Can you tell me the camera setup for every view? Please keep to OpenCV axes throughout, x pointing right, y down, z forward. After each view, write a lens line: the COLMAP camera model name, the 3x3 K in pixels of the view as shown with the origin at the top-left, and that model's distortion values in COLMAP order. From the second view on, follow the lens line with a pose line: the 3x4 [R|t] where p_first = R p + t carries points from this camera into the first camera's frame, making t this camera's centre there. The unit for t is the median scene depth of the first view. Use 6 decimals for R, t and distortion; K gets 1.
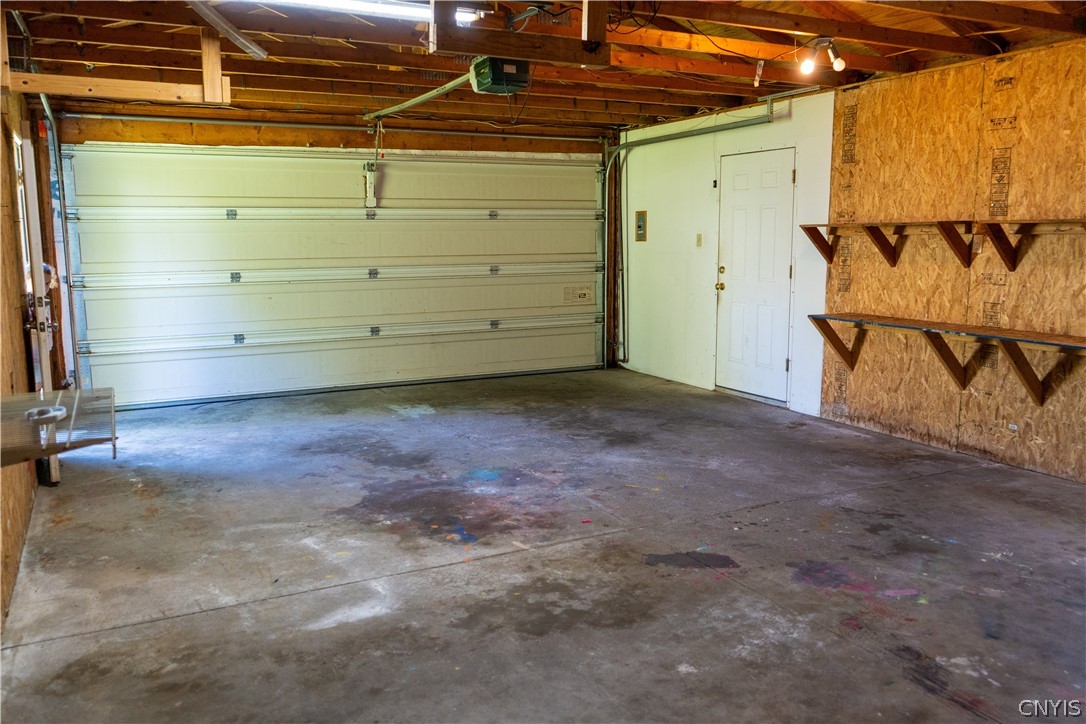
lens RADIAL K [[872.1, 0, 541.9], [0, 872.1, 362.6], [0, 0, 1]] dist [-0.005929, 0.006279]
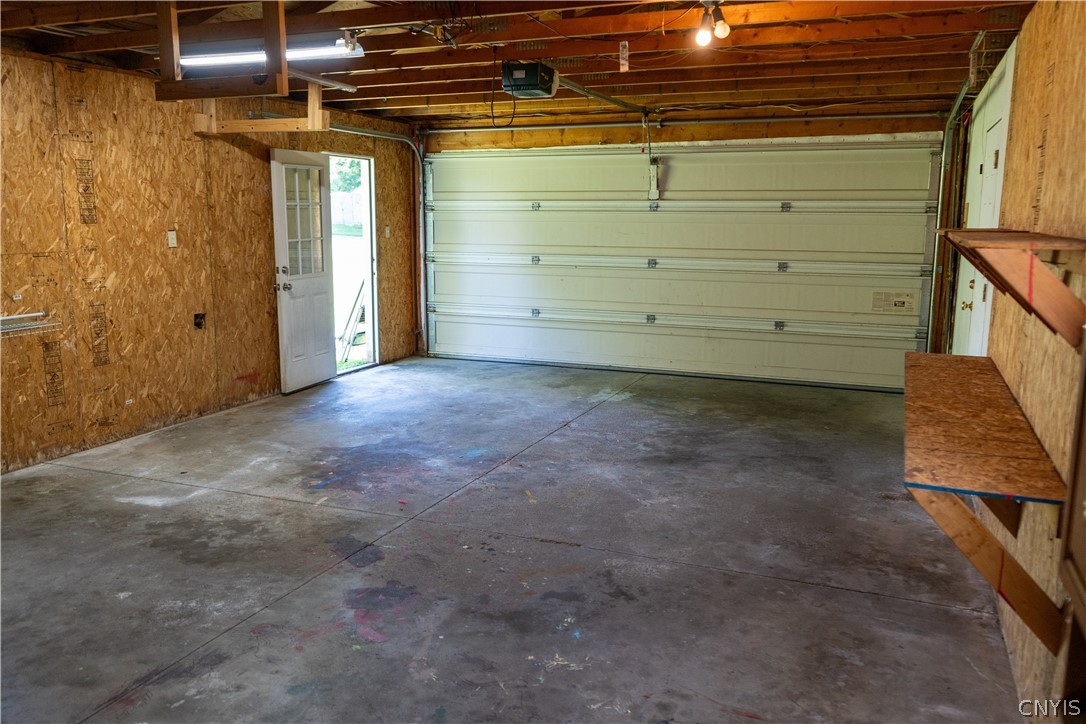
lens RADIAL K [[872.1, 0, 541.7], [0, 872.1, 361.7], [0, 0, 1]] dist [-0.005929, 0.006279]
pose [[0.654226, 0.138645, -0.743482, 0.834285], [-0.120288, 0.989615, 0.078697, -0.085520], [0.746672, 0.037947, 0.664109, 0.354768]]
